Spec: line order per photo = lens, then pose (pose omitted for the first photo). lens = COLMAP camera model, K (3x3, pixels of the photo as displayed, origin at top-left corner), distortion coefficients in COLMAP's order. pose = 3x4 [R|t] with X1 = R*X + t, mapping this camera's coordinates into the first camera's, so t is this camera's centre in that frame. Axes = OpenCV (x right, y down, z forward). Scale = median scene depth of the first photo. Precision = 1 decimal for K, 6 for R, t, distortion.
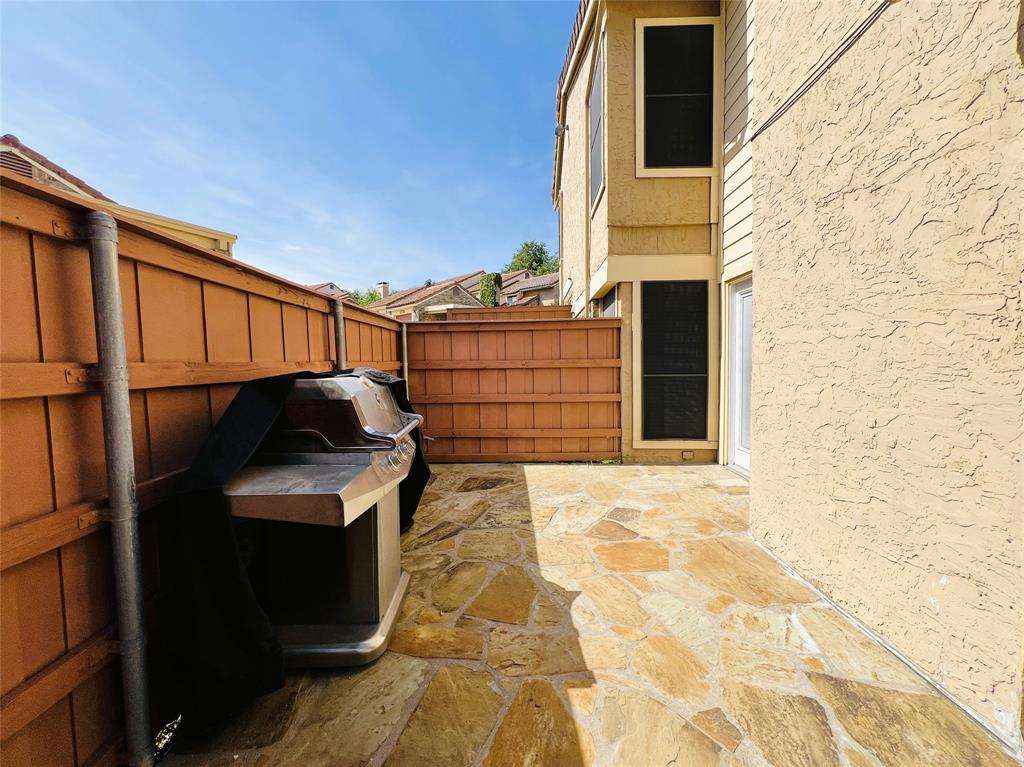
lens RADIAL K [[416.7, 0, 516.4], [0, 416.7, 384.2], [0, 0, 1]] dist [-0.004203, 0.001594]
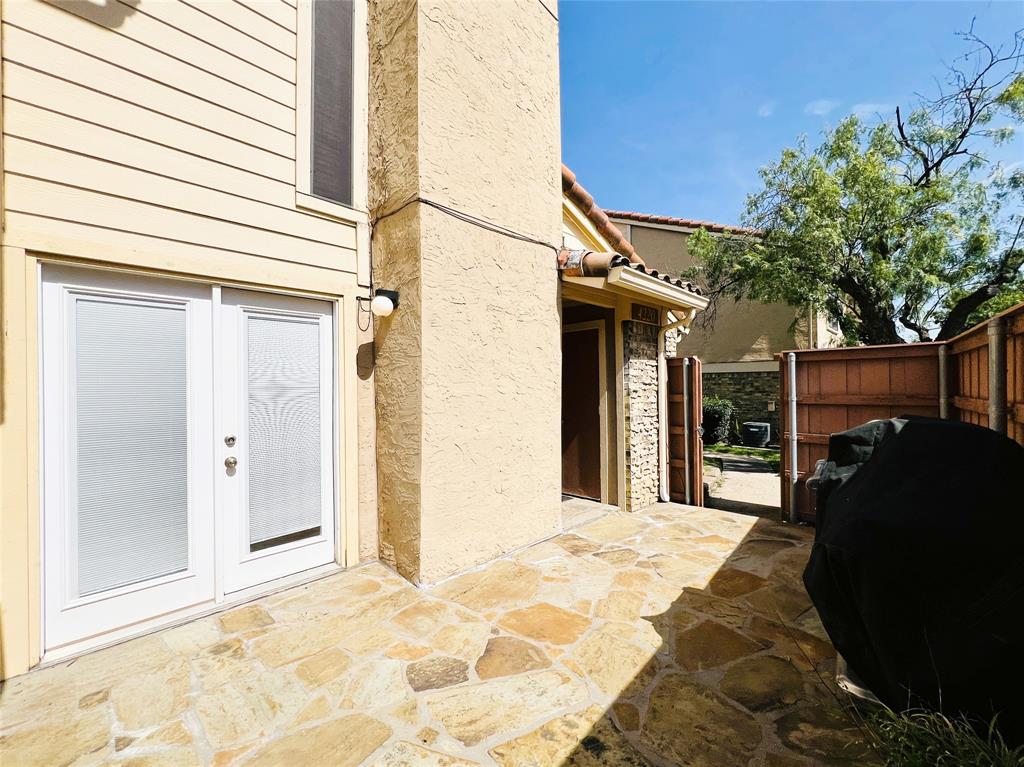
lens RADIAL K [[416.7, 0, 512.3], [0, 416.7, 387.0], [0, 0, 1]] dist [-0.004203, 0.001594]
pose [[-0.735557, 0.028416, 0.676867, -0.292029], [0.062117, 0.997740, 0.025616, -0.132254], [-0.674609, 0.060887, -0.735660, 1.623164]]
